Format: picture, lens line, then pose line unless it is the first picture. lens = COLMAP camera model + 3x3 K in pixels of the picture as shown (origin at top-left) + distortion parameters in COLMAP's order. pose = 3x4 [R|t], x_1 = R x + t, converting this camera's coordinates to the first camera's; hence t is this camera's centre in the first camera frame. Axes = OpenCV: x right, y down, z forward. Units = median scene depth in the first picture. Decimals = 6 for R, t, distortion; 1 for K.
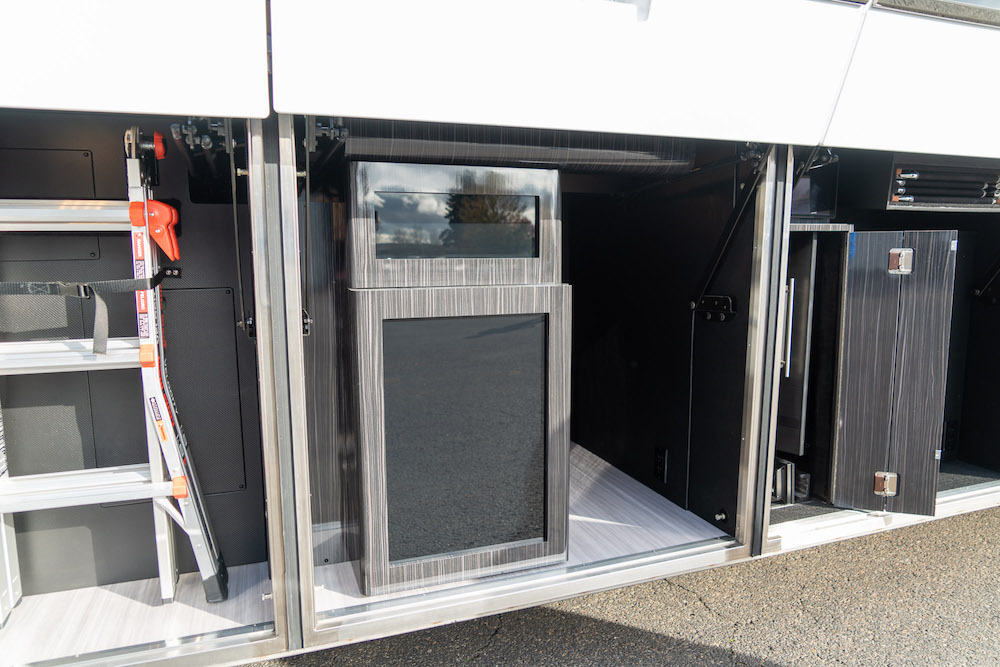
lens RADIAL K [[669.6, 0, 500.0], [0, 669.6, 333.5], [0, 0, 1]] dist [-0.024069, 0.000600]
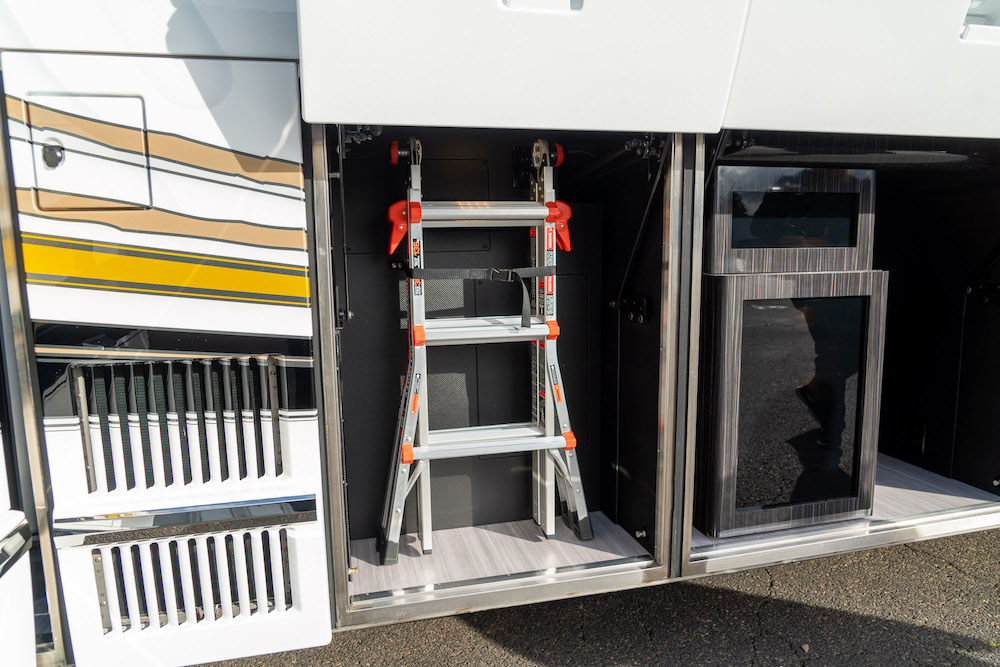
lens RADIAL K [[671.6, 0, 500.0], [0, 671.6, 333.5], [0, 0, 1]] dist [-0.008515, -0.001368]
pose [[0.996365, 0.002154, -0.085155, -0.492821], [-0.001500, 0.999969, 0.007751, 0.028562], [0.085169, -0.007595, 0.996338, -0.206984]]
